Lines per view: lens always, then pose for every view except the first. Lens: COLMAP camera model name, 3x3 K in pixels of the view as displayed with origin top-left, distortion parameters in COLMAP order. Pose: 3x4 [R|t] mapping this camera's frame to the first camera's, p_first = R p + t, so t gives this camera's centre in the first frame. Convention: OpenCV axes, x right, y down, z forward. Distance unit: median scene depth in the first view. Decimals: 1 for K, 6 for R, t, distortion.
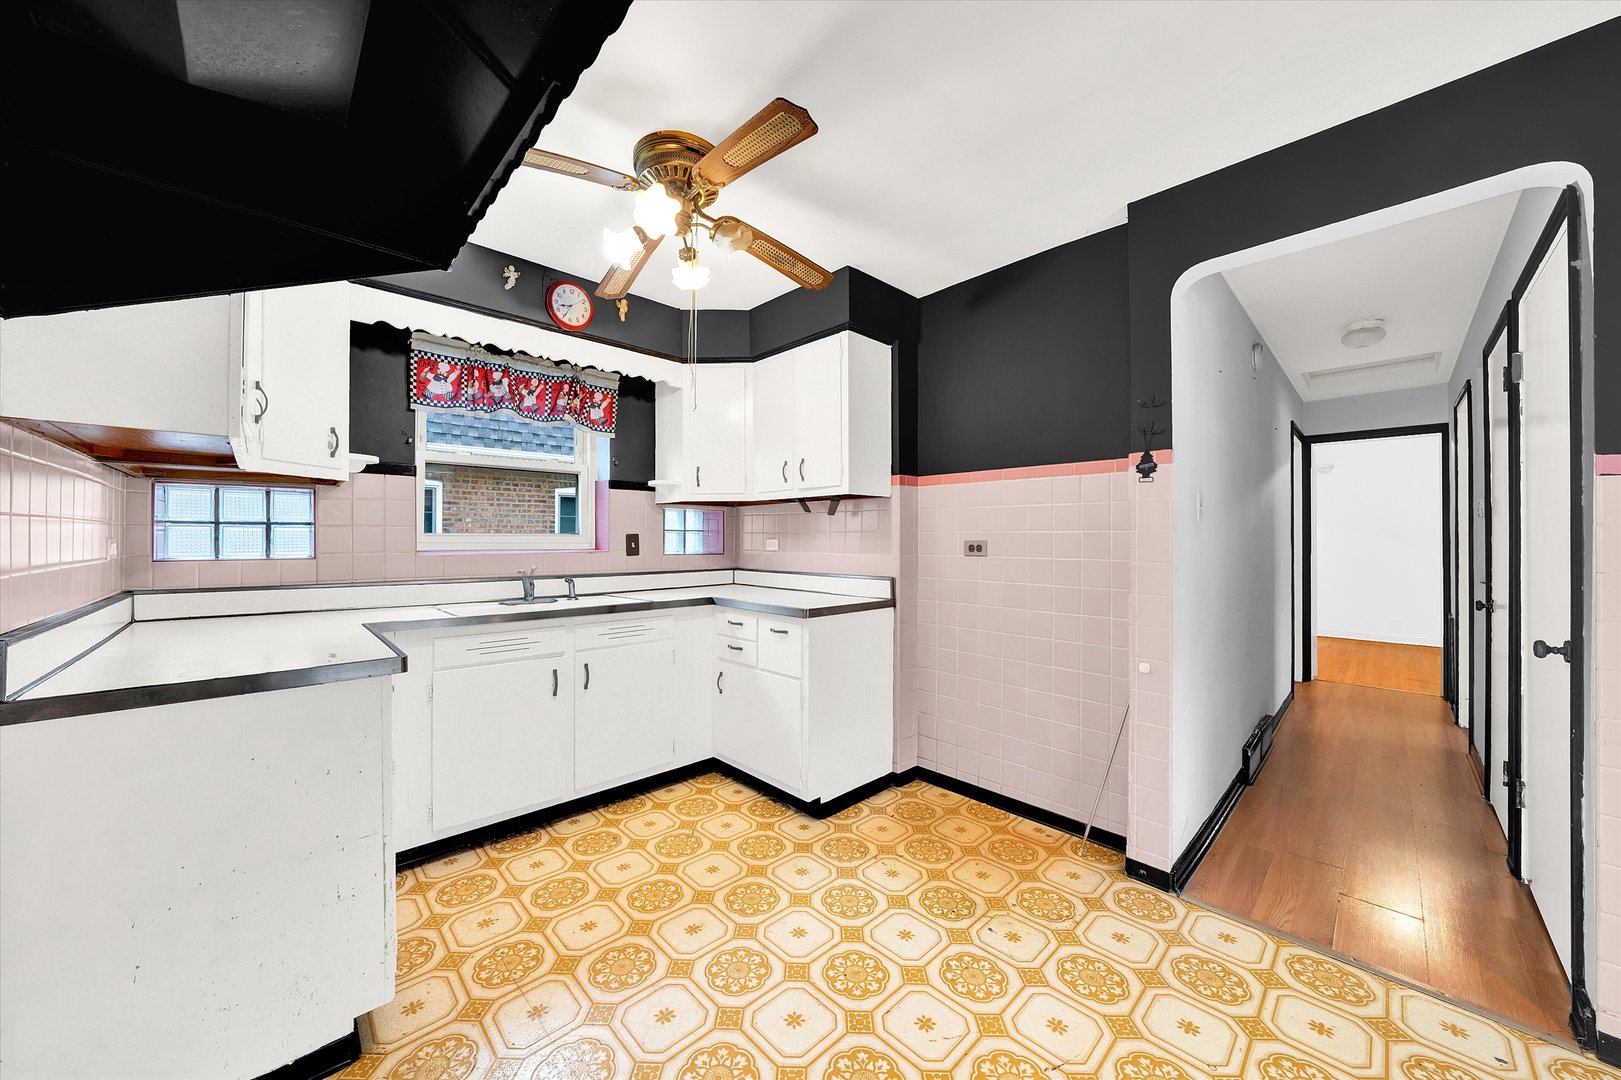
lens RADIAL K [[577.0, 0, 797.7], [0, 577.0, 531.6], [0, 0, 1]] dist [-0.023047, 0.002970]
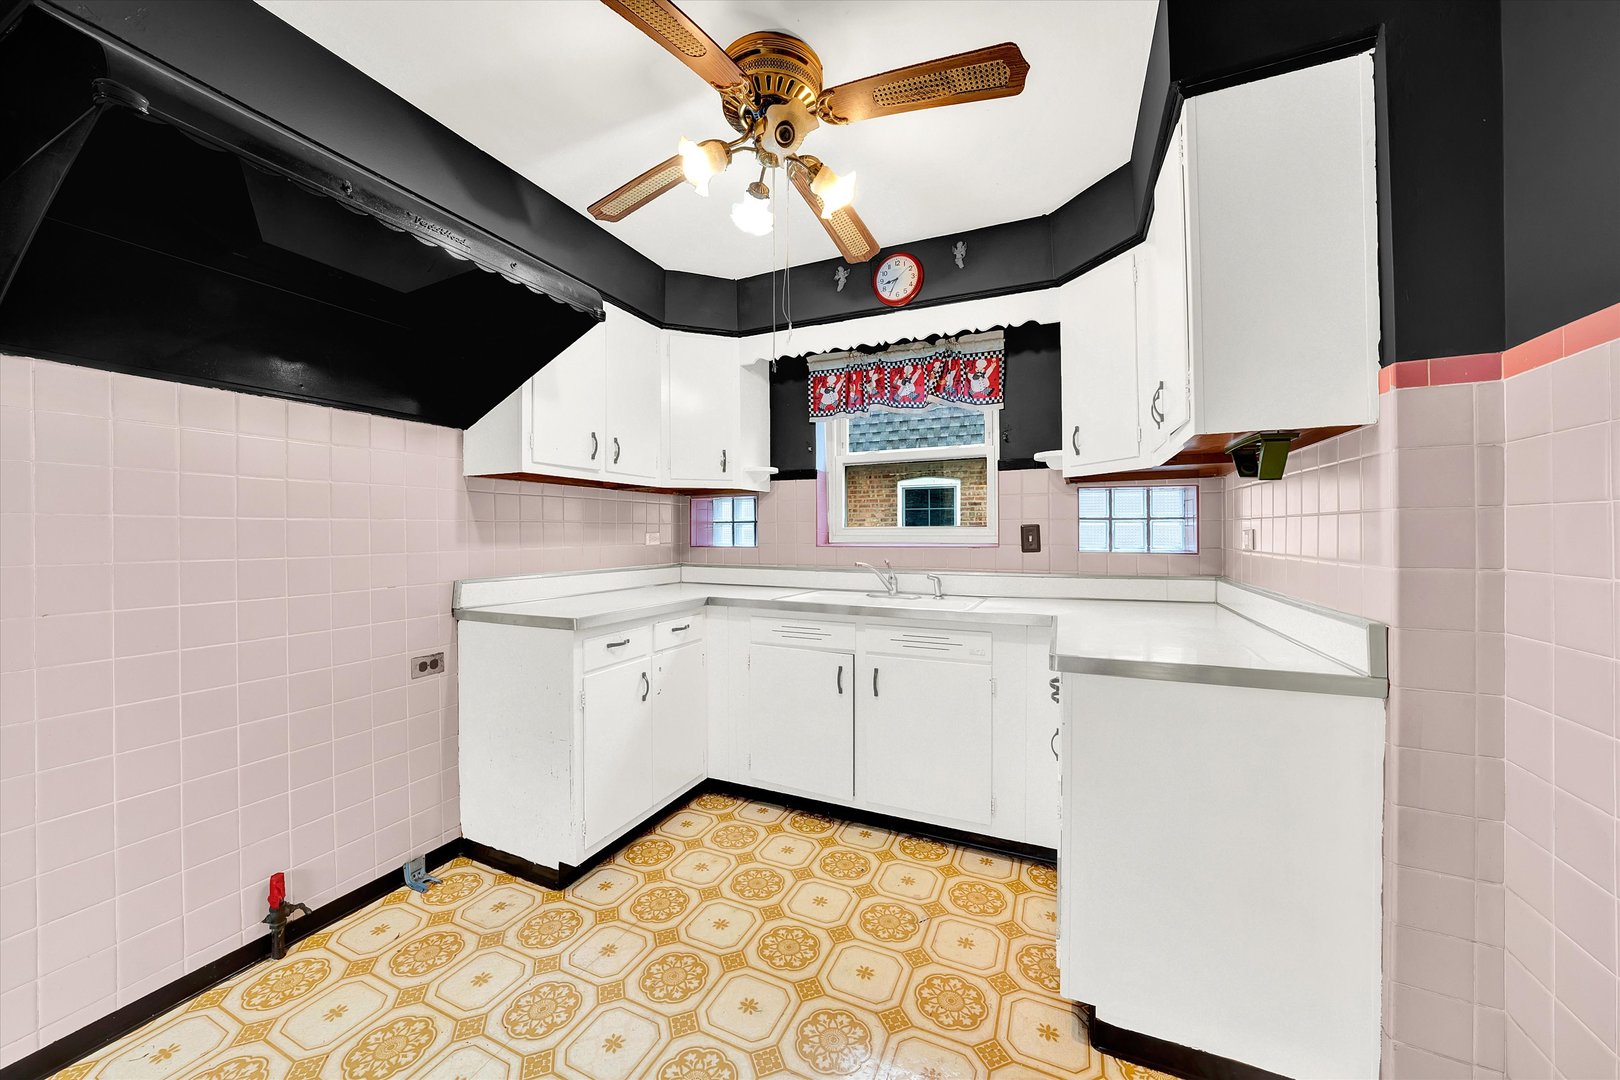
lens RADIAL K [[576.6, 0, 804.8], [0, 576.6, 528.9], [0, 0, 1]] dist [-0.023047, 0.002970]
pose [[0.371097, -0.009692, -0.928544, 0.409060], [0.017350, 0.999843, -0.003502, 0.009310], [0.928432, -0.014810, 0.371207, 0.520839]]
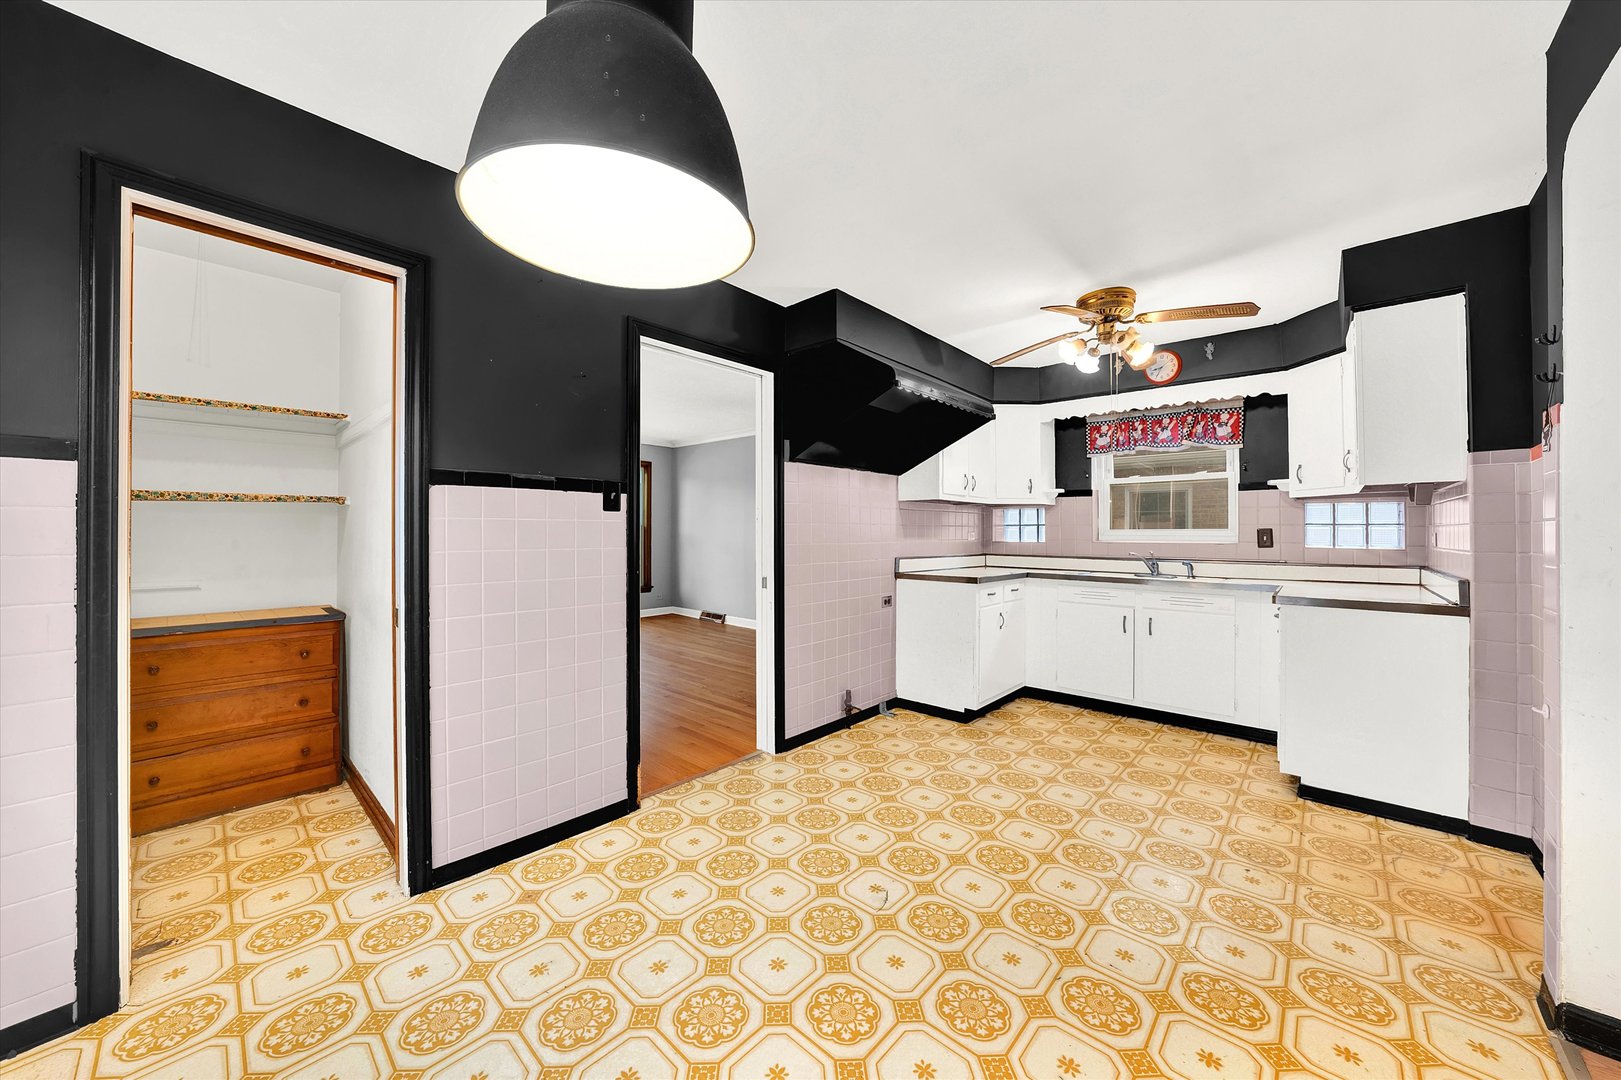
lens RADIAL K [[577.0, 0, 800.2], [0, 577.0, 526.4], [0, 0, 1]] dist [-0.023047, 0.002970]
pose [[0.059820, -0.013099, -0.998123, 0.963574], [0.010871, 0.999863, -0.012470, 0.005623], [0.998150, -0.010104, 0.059954, 0.023424]]
